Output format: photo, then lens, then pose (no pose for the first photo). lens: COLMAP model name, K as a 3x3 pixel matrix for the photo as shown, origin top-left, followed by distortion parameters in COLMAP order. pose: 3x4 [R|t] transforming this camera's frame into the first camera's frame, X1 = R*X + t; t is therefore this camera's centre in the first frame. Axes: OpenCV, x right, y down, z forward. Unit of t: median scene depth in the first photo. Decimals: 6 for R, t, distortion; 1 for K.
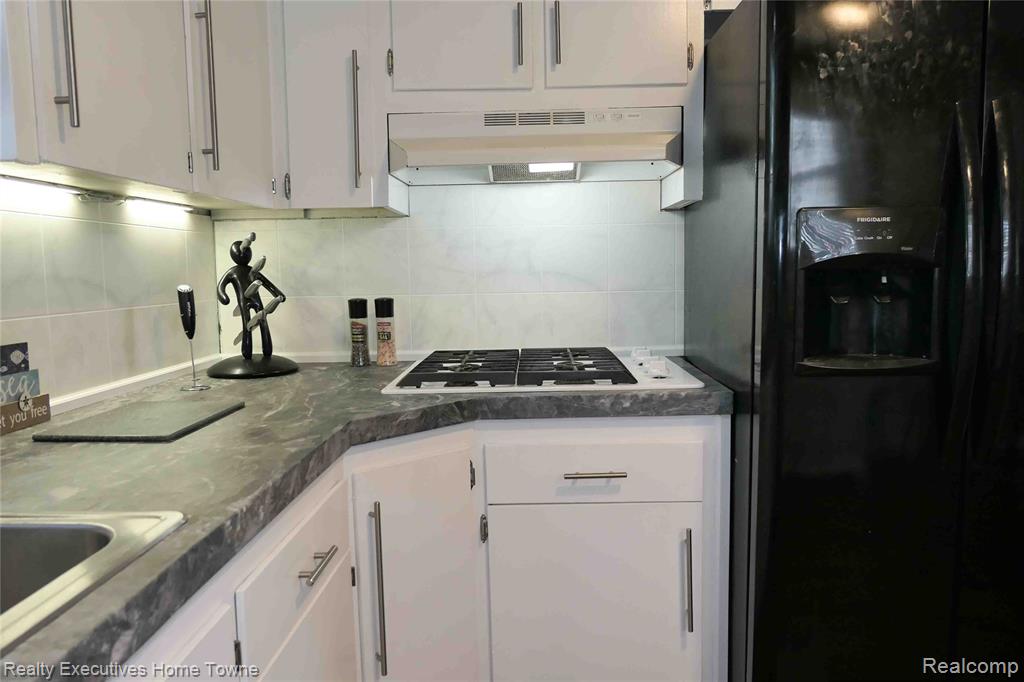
lens RADIAL K [[720.4, 0, 499.8], [0, 720.4, 343.4], [0, 0, 1]] dist [-0.018312, -0.002658]
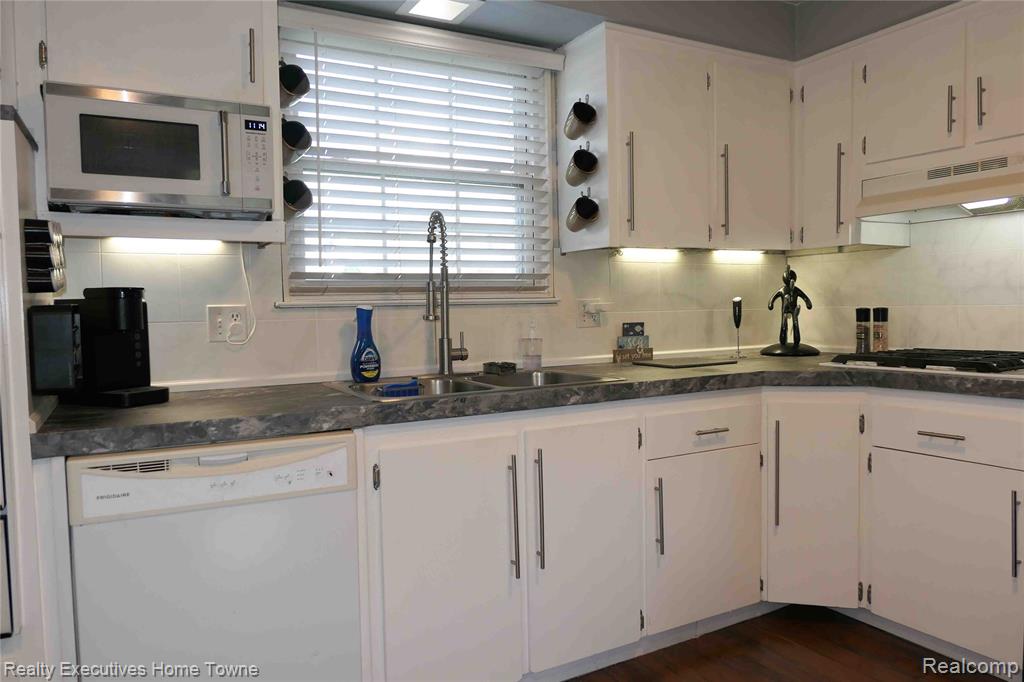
lens RADIAL K [[720.4, 0, 499.8], [0, 720.4, 343.4], [0, 0, 1]] dist [-0.018312, -0.002658]
pose [[0.497557, 0.050637, -0.865952, 0.758778], [-0.078932, 0.996796, 0.012936, 0.050975], [0.863833, 0.061914, 0.499960, -0.347857]]
